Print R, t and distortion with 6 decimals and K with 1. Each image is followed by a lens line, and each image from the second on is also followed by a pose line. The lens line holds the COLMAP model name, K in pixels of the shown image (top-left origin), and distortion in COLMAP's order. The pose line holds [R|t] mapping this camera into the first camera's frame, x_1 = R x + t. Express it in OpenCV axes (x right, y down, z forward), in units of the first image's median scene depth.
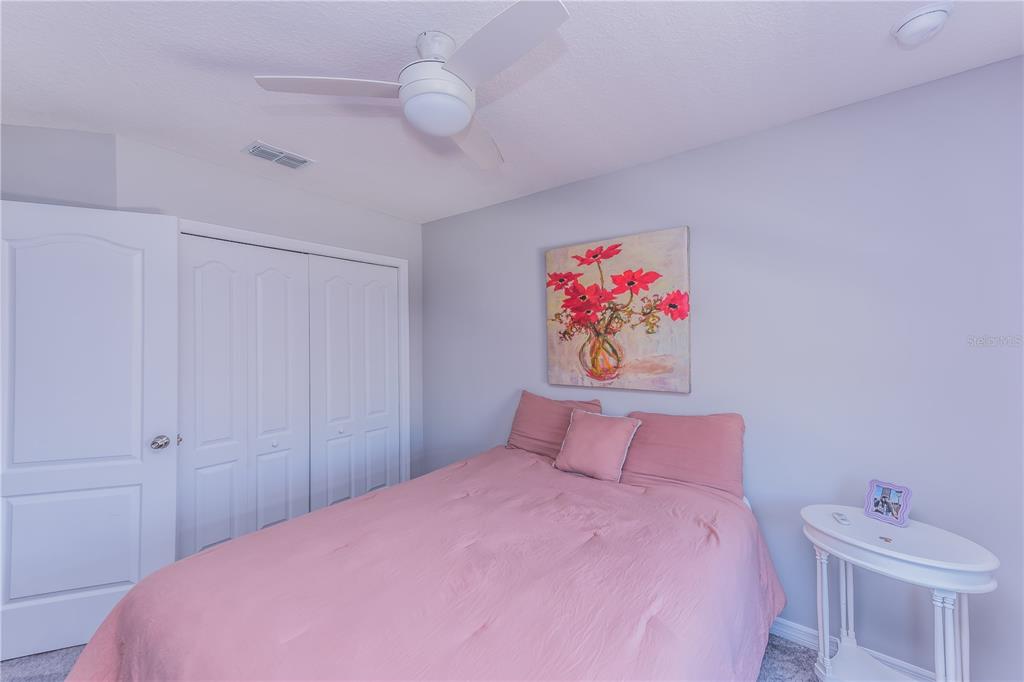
lens RADIAL K [[404.5, 0, 512.1], [0, 404.5, 341.3], [0, 0, 1]] dist [-0.002048, -0.000141]
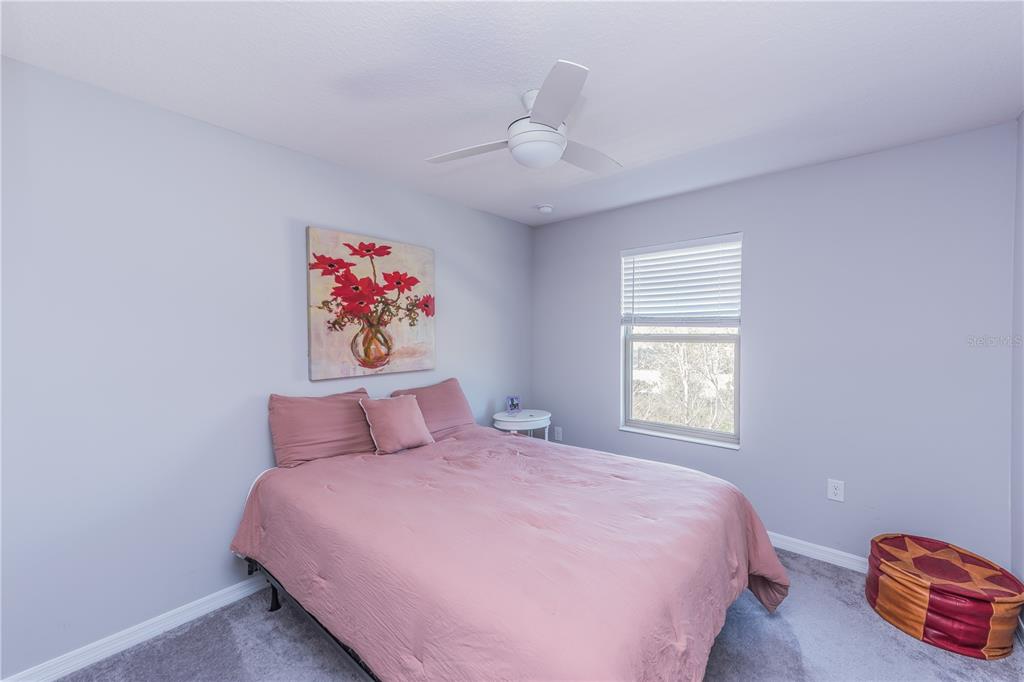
lens RADIAL K [[404.5, 0, 513.1], [0, 404.5, 344.5], [0, 0, 1]] dist [-0.002048, -0.000141]
pose [[0.045762, -0.025923, 0.998616, -0.842620], [0.002326, 0.999663, 0.025844, 0.006756], [-0.998950, 0.001141, 0.045806, 0.584210]]
